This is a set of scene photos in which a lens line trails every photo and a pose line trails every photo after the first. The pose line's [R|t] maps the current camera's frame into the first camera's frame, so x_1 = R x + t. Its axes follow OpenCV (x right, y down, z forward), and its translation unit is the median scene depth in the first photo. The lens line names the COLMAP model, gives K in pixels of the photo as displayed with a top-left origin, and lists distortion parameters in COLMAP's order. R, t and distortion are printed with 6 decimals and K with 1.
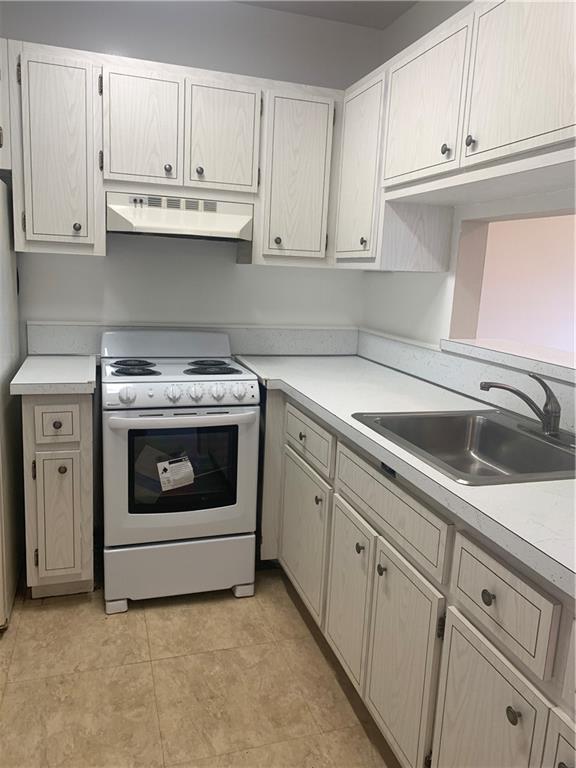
lens RADIAL K [[575.4, 0, 303.8], [0, 575.4, 375.0], [0, 0, 1]] dist [0.033933, -0.036387]
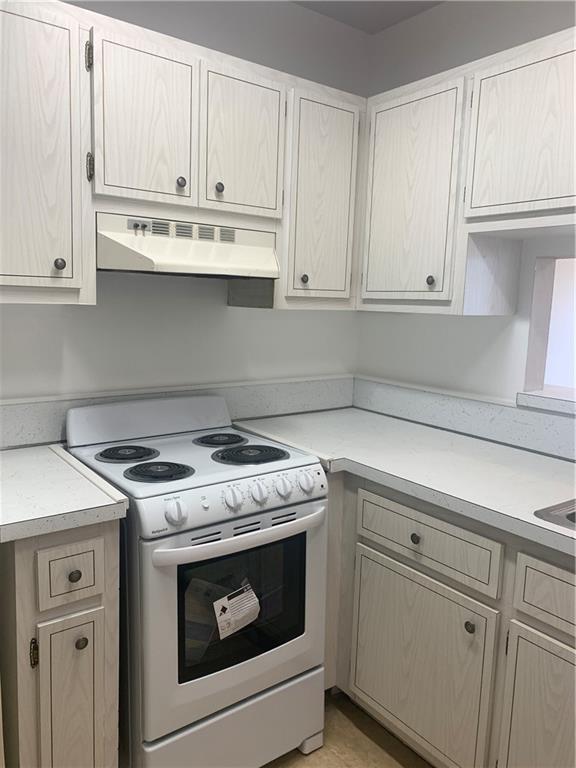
lens RADIAL K [[575.4, 0, 293.5], [0, 575.4, 378.3], [0, 0, 1]] dist [0.033933, -0.036387]
pose [[0.949075, -0.060499, 0.309186, -0.344050], [0.068520, 0.997535, -0.015138, -0.094130], [-0.307508, 0.035553, 0.950881, 0.283170]]
